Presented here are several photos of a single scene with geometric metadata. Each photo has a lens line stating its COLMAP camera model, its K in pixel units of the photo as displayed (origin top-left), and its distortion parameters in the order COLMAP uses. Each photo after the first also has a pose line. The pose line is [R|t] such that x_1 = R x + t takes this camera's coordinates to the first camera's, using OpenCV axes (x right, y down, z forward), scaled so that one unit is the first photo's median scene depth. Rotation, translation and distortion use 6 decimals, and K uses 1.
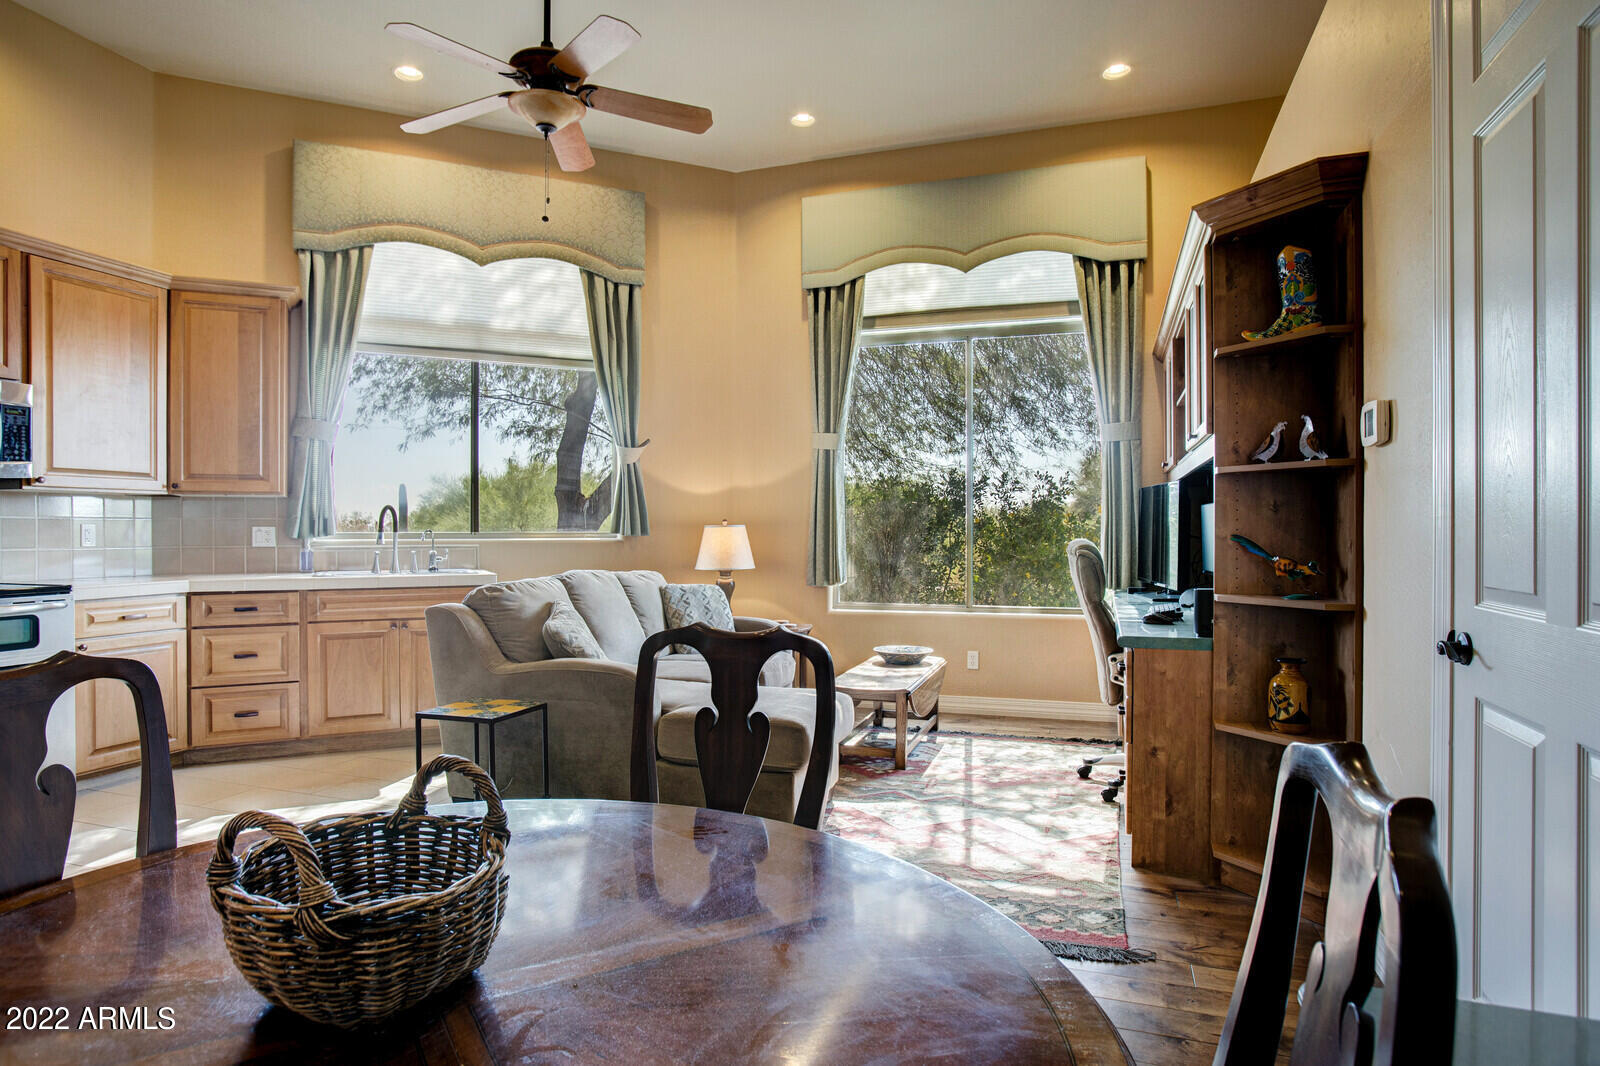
lens RADIAL K [[901.7, 0, 800.0], [0, 901.7, 533.0], [0, 0, 1]] dist [-0.076201, 0.046317]
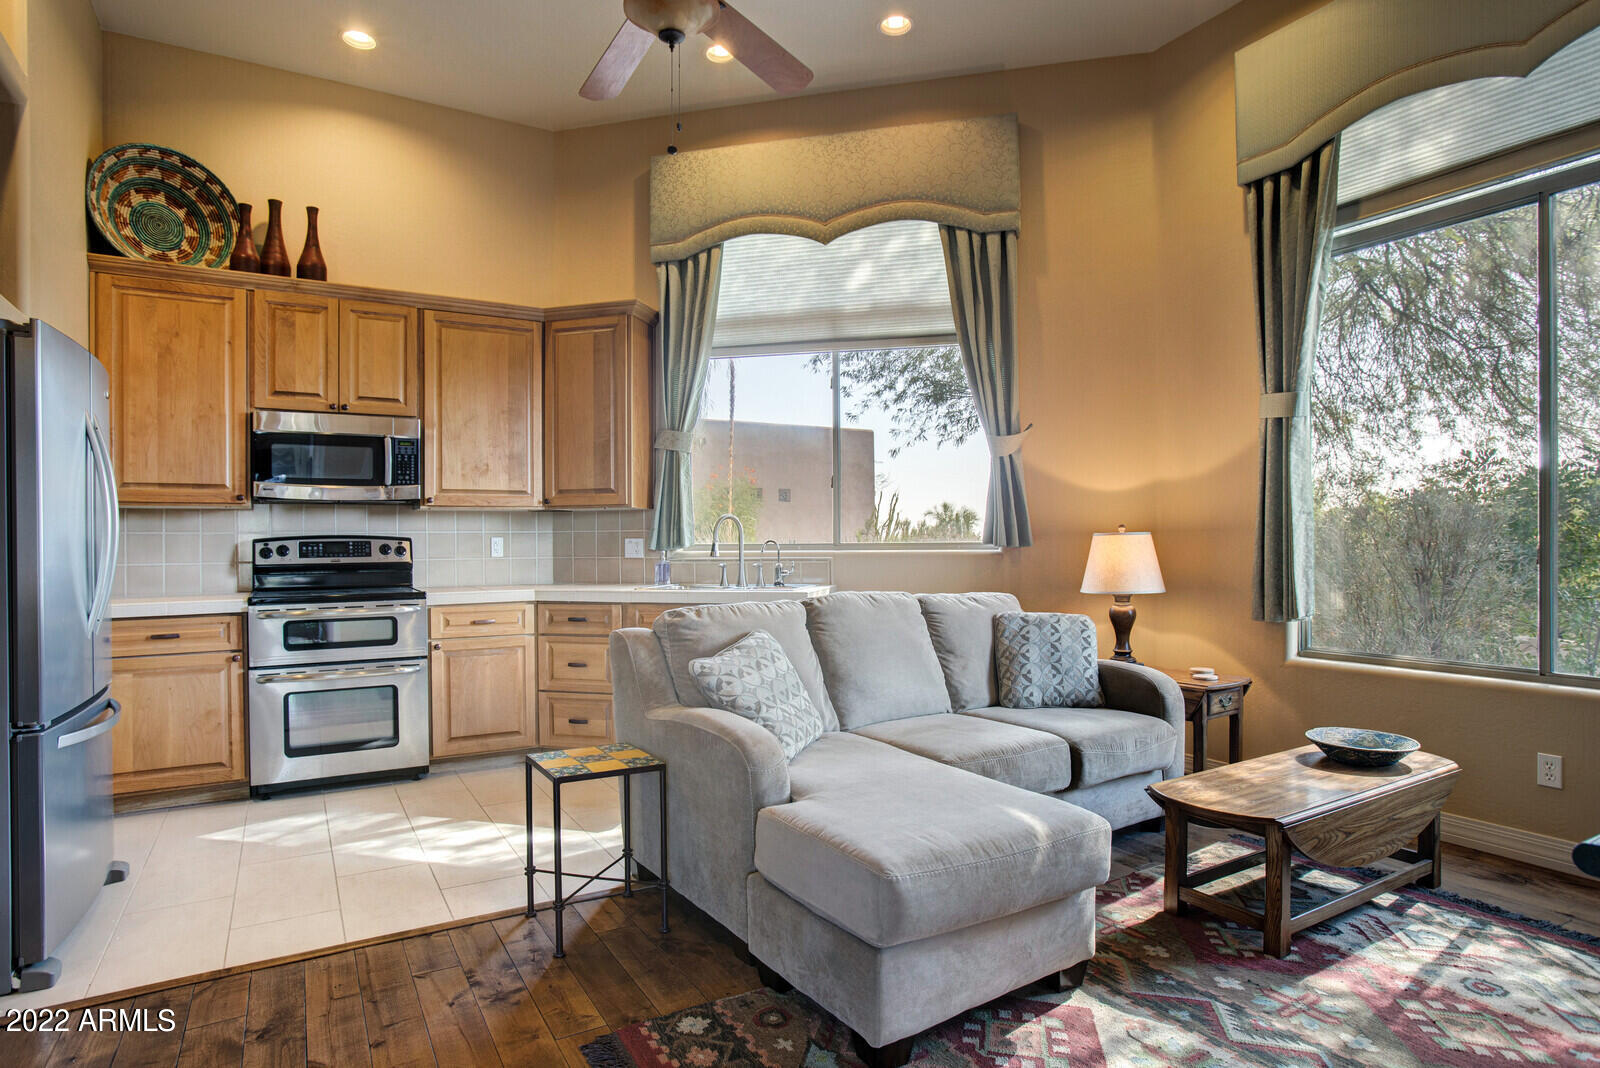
lens RADIAL K [[901.7, 0, 800.0], [0, 901.7, 534.0], [0, 0, 1]] dist [-0.076201, 0.046317]
pose [[0.760937, -0.008122, -0.648775, 0.216670], [0.003868, 0.999961, -0.007981, -0.003183], [0.648814, 0.003563, 0.760939, 0.324446]]
